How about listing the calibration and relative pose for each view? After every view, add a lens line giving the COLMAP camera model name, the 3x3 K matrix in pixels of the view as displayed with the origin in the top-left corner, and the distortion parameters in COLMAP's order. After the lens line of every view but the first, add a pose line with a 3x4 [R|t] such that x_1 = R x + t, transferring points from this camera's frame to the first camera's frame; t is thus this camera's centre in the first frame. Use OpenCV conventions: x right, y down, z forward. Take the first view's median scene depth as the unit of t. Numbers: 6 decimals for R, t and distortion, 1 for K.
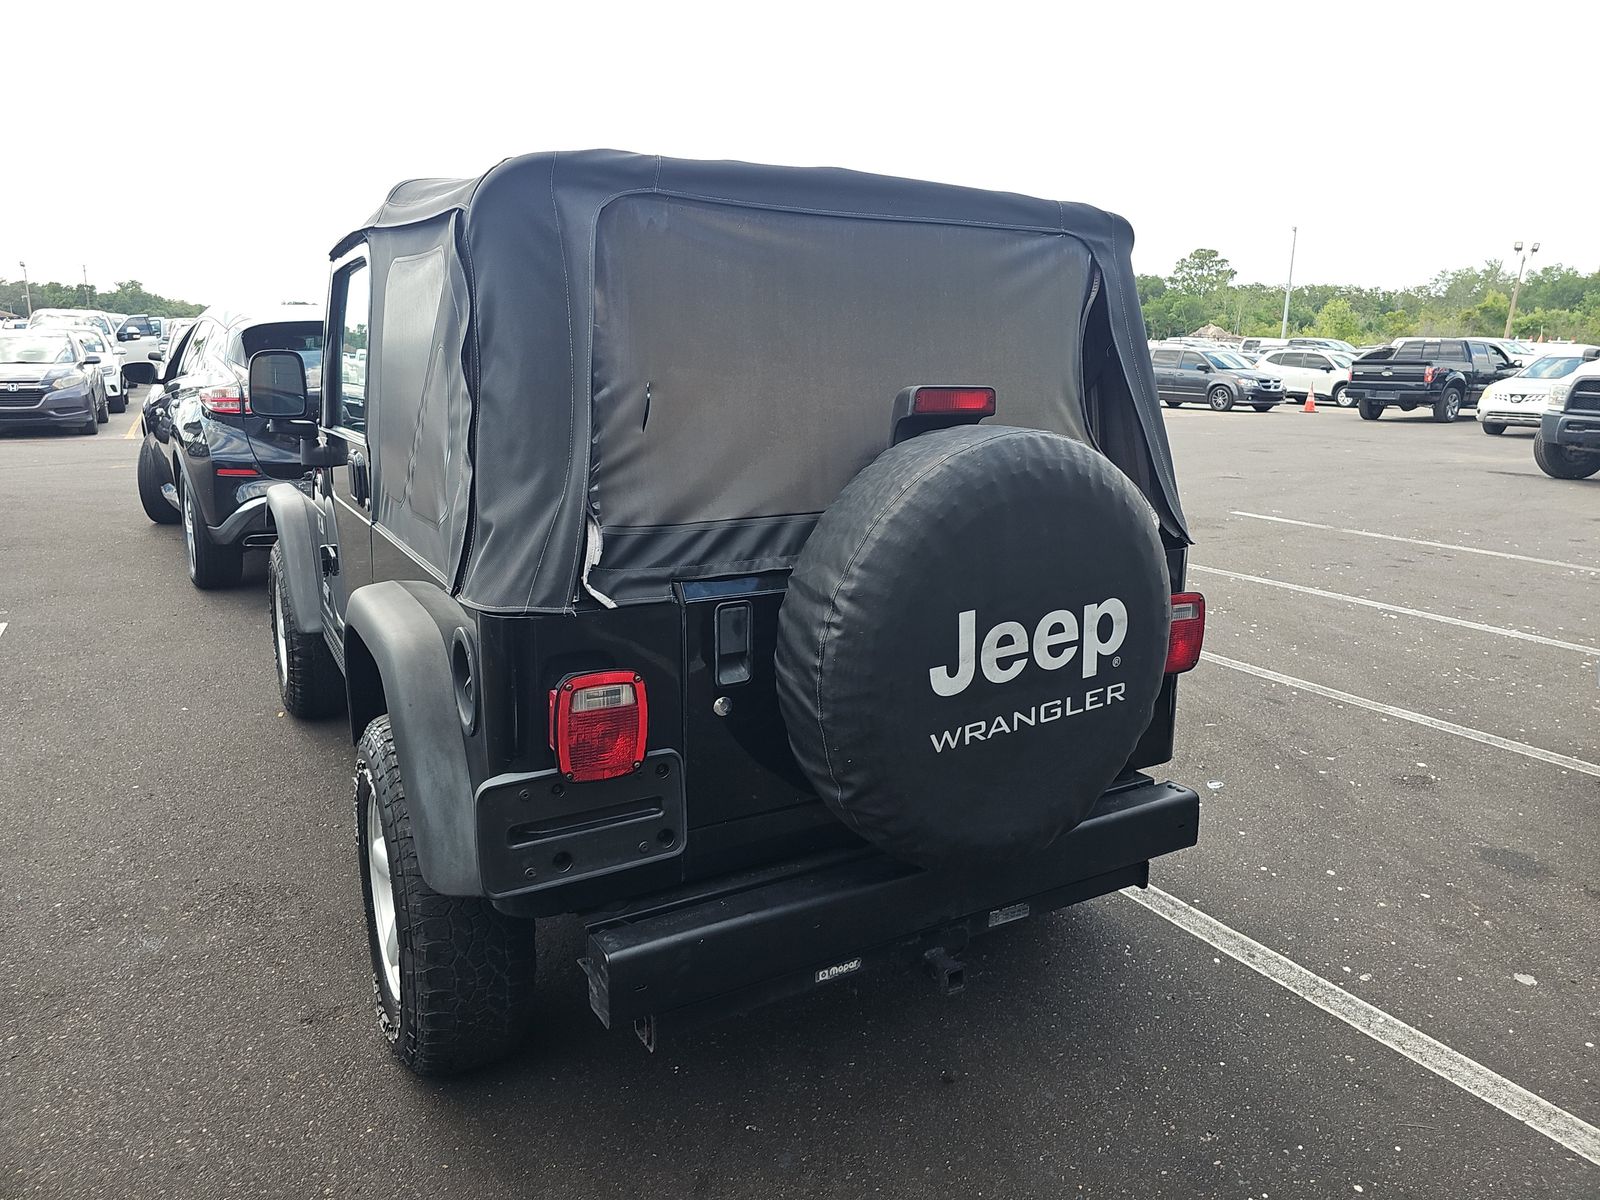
lens RADIAL K [[1061.1, 0, 803.7], [0, 1061.1, 587.2], [0, 0, 1]] dist [0.038503, -0.027322]
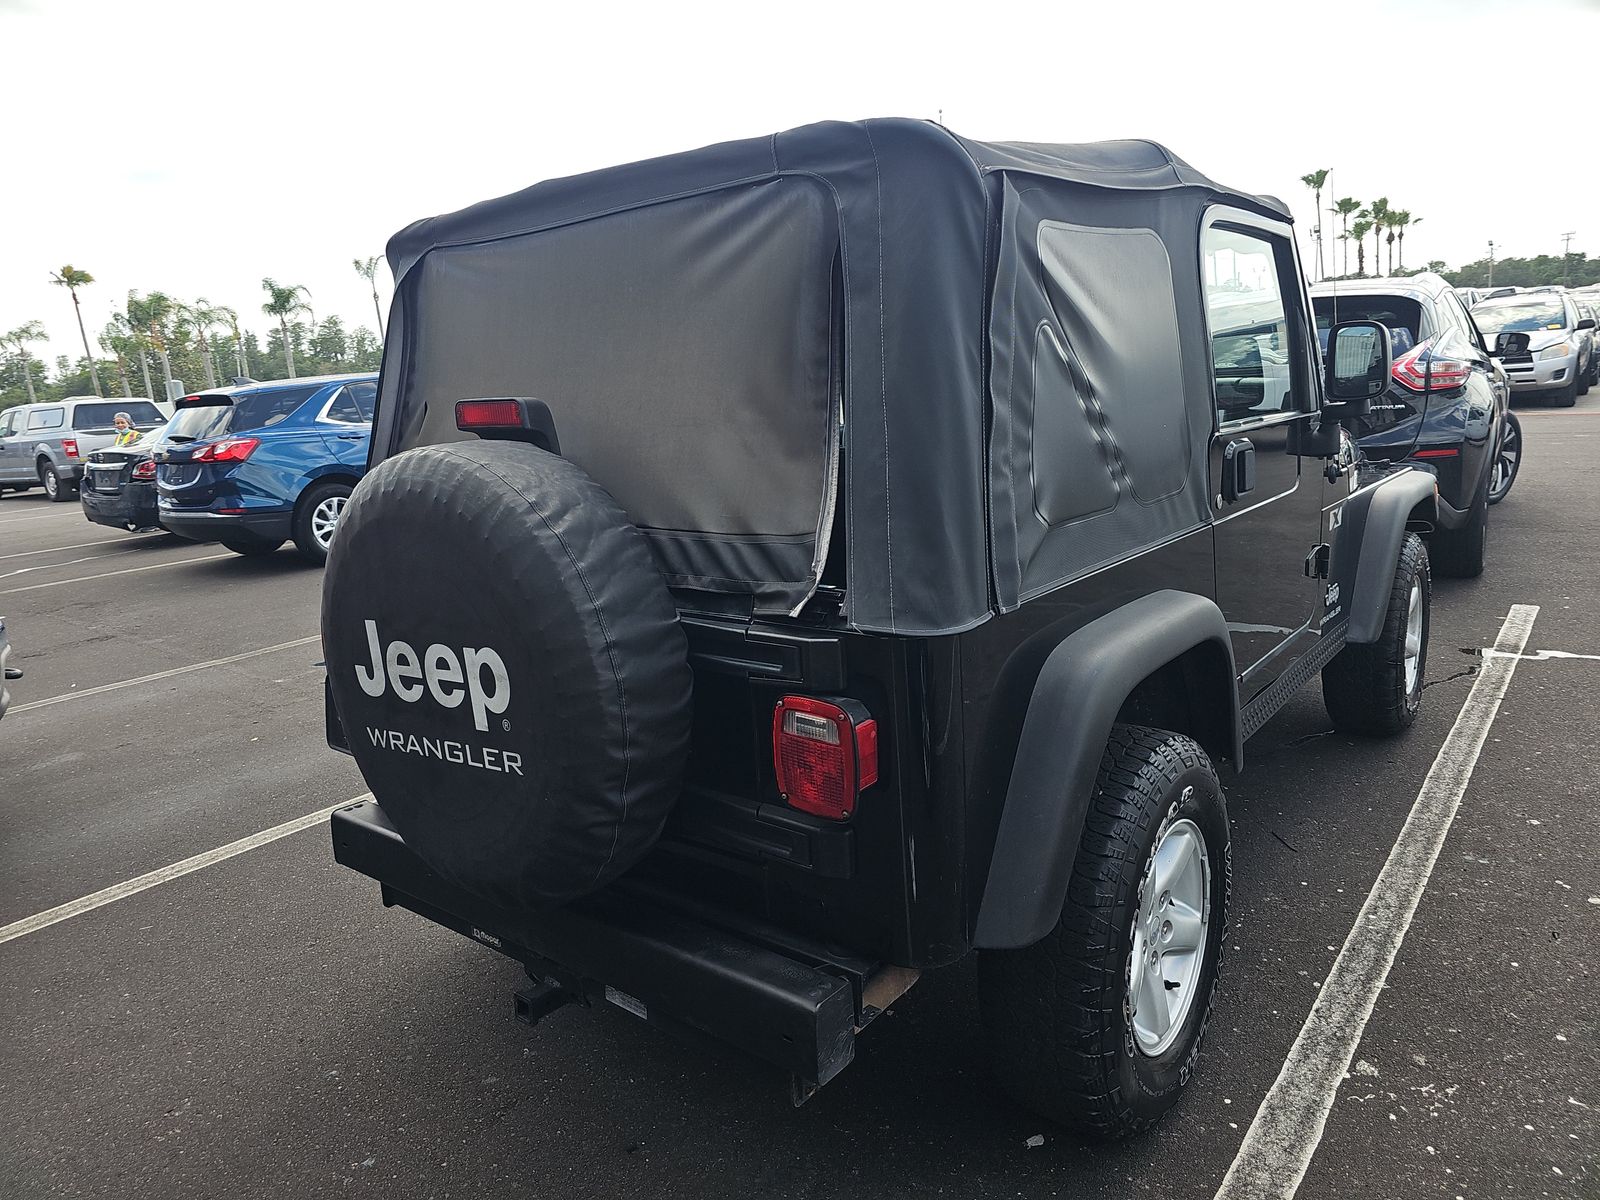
lens RADIAL K [[1061.1, 0, 798.2], [0, 1061.1, 601.3], [0, 0, 1]] dist [0.038503, -0.027322]
pose [[0.362961, 0.160942, -0.917800, 1.202021], [-0.127300, 0.984300, 0.122260, -0.168531], [0.923068, 0.072461, 0.377750, 0.938916]]
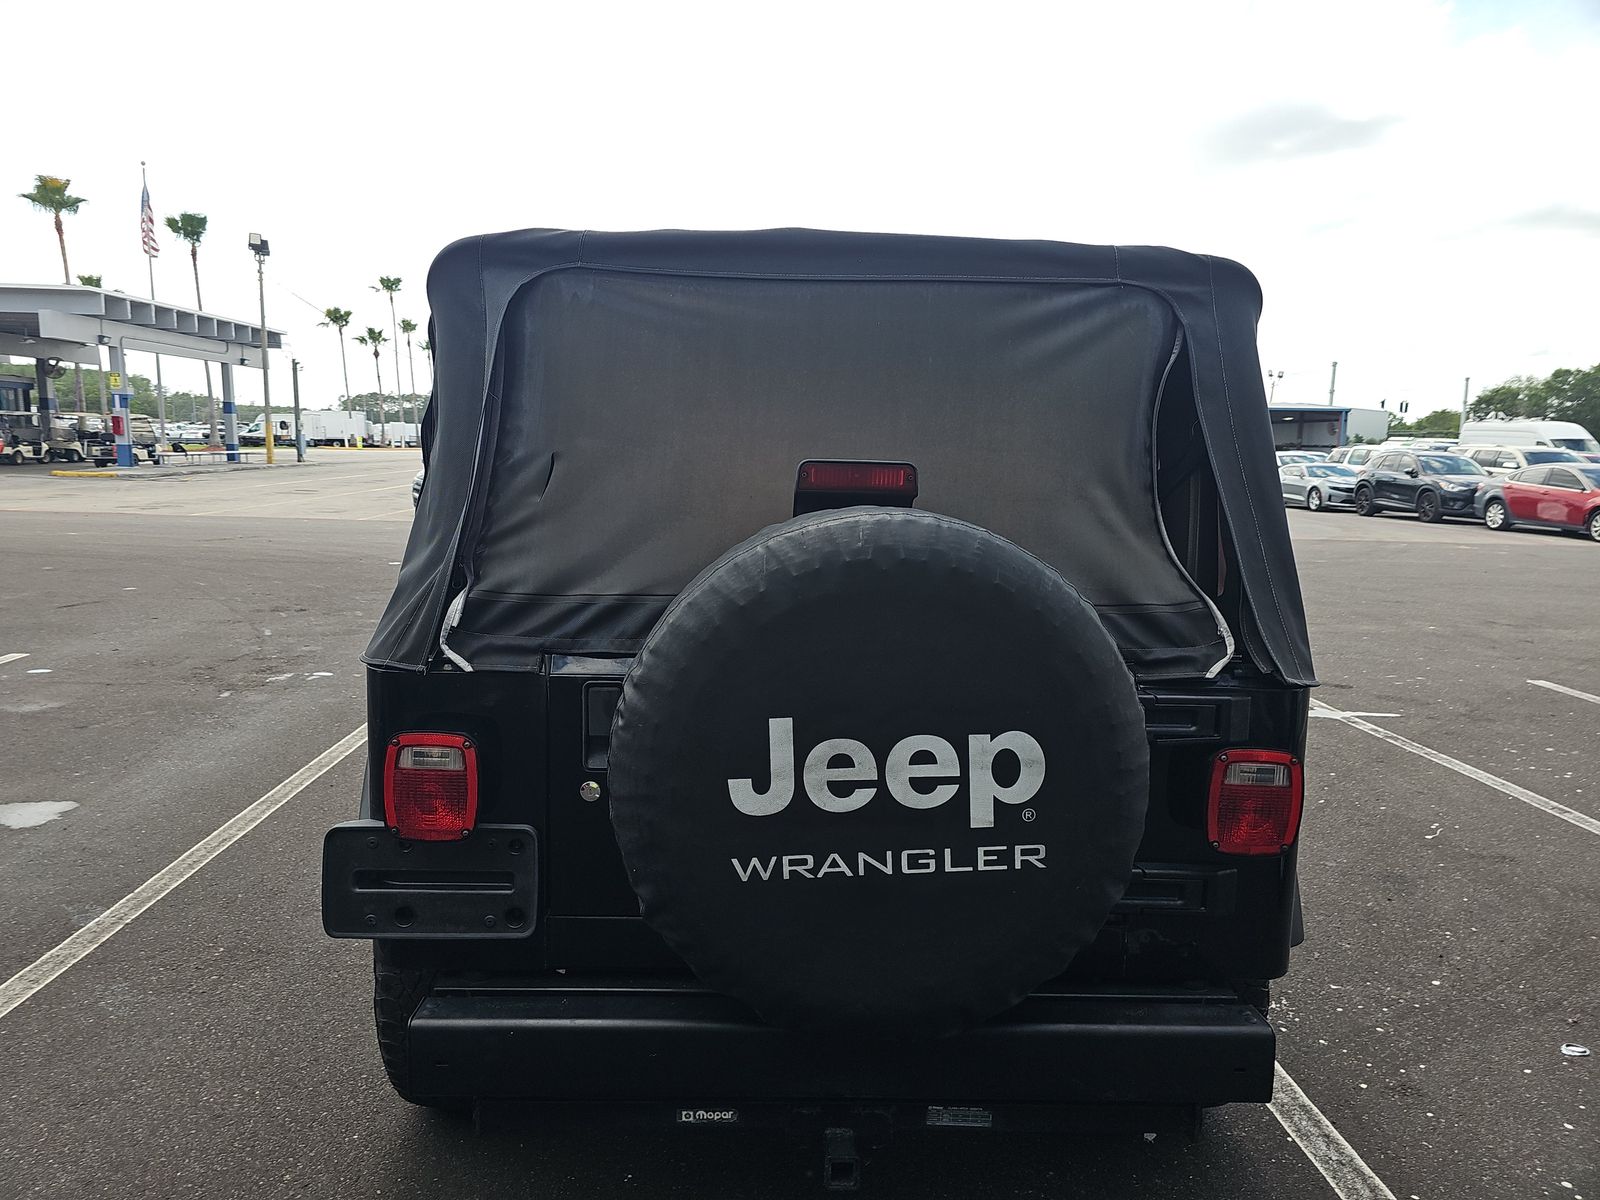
lens RADIAL K [[1061.1, 0, 783.0], [0, 1061.1, 601.5], [0, 0, 1]] dist [0.038503, -0.027322]
pose [[0.877686, 0.072891, -0.473660, 0.520868], [-0.111548, 0.992291, -0.053994, -0.023456], [0.466073, 0.100225, 0.879051, 0.233398]]
